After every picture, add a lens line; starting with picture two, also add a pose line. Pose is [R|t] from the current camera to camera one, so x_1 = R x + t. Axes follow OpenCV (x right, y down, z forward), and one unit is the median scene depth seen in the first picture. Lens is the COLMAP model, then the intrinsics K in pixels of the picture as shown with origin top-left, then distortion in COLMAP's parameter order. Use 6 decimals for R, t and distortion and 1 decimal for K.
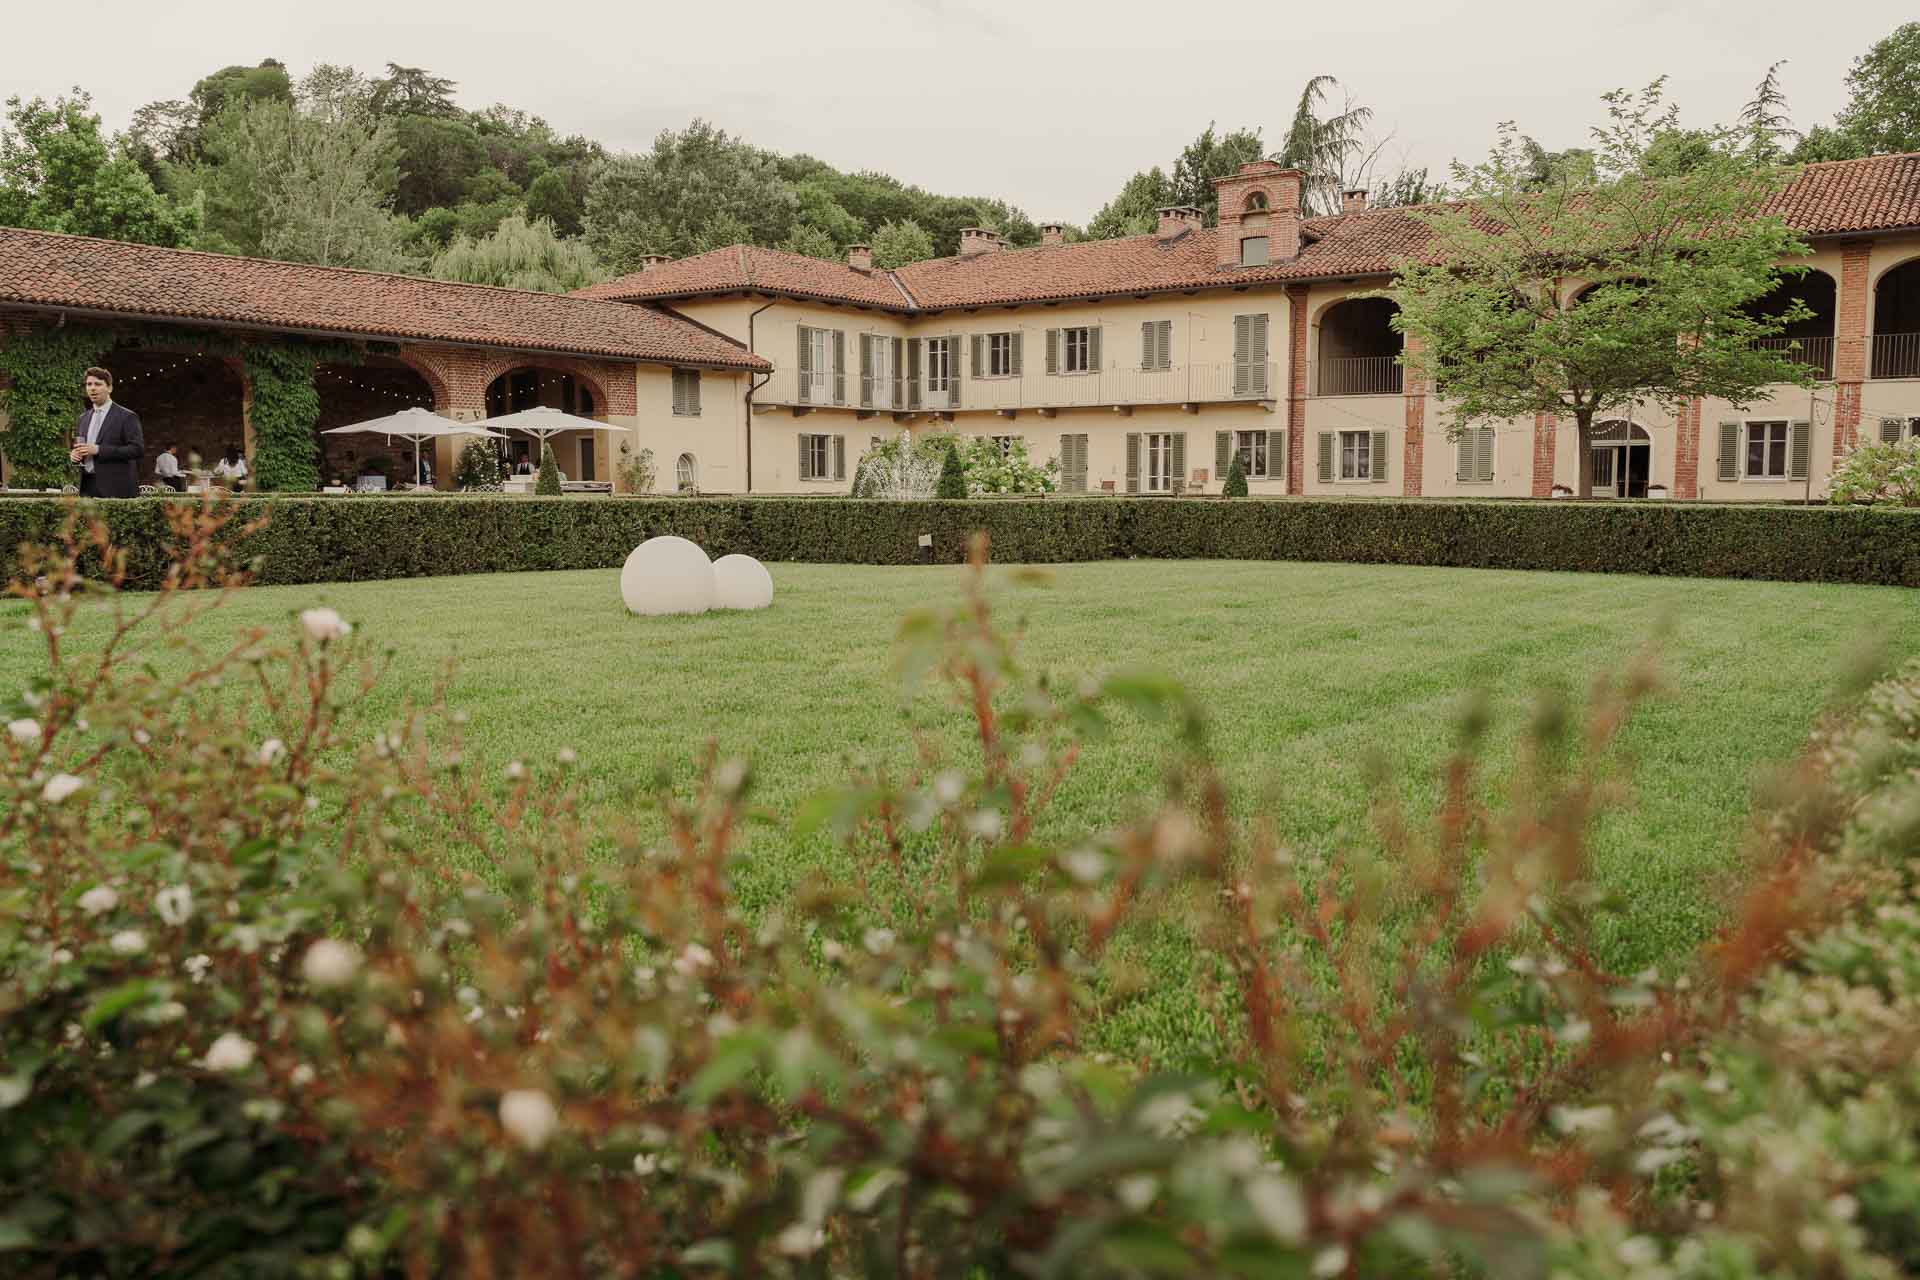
lens RADIAL K [[4713.2, 0, 960.0], [0, 4713.2, 640.0], [0, 0, 1]] dist [-0.097185, 0.661335]
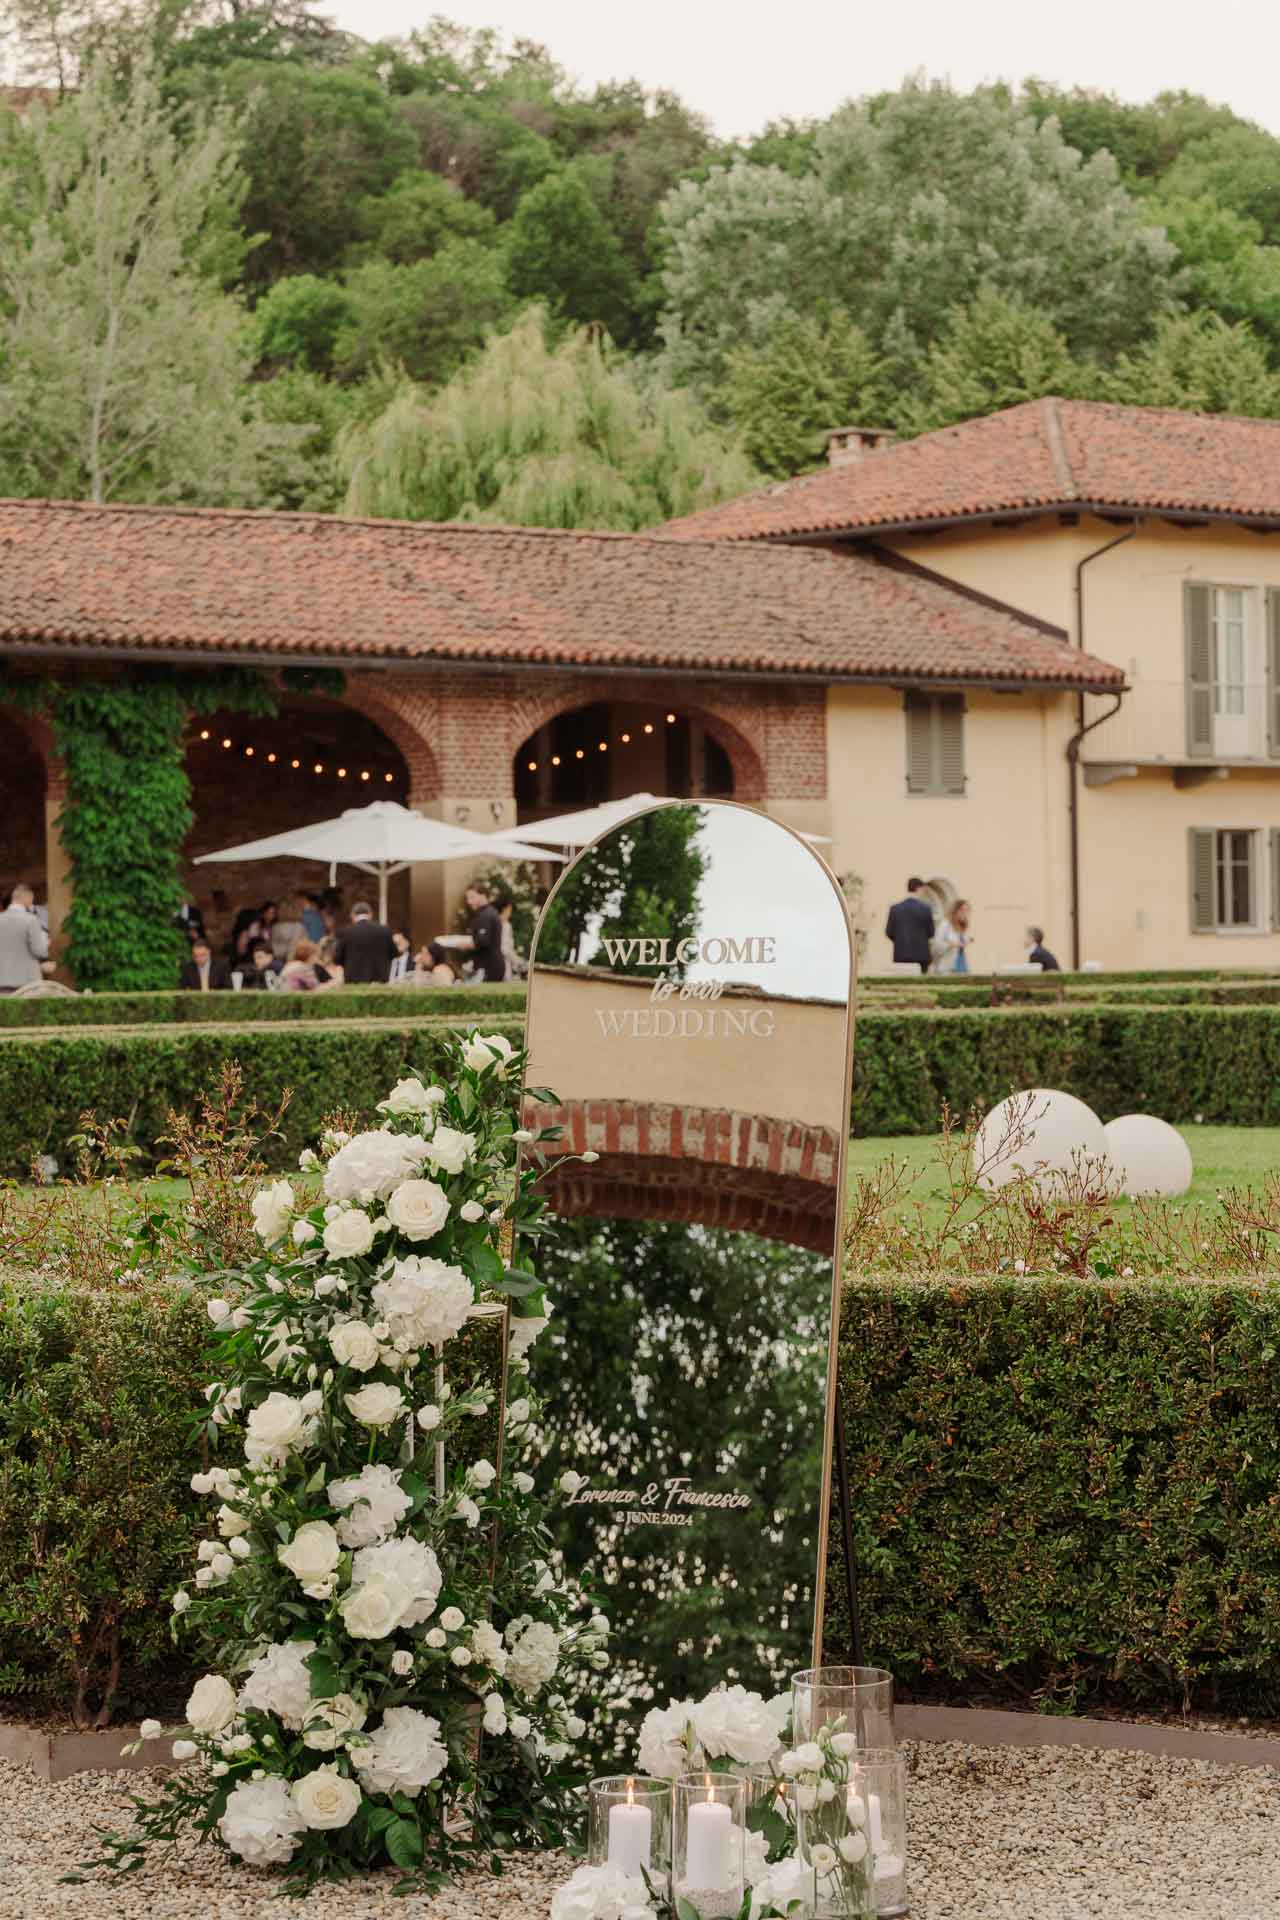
lens RADIAL K [[4713.2, 0, 640.0], [0, 4713.2, 960.0], [0, 0, 1]] dist [-0.097185, 0.661335]
pose [[0.986535, -0.012217, -0.163096, -0.013355], [0.003609, 0.998590, -0.052966, -0.008753], [0.163513, 0.051664, 0.985187, 0.561332]]
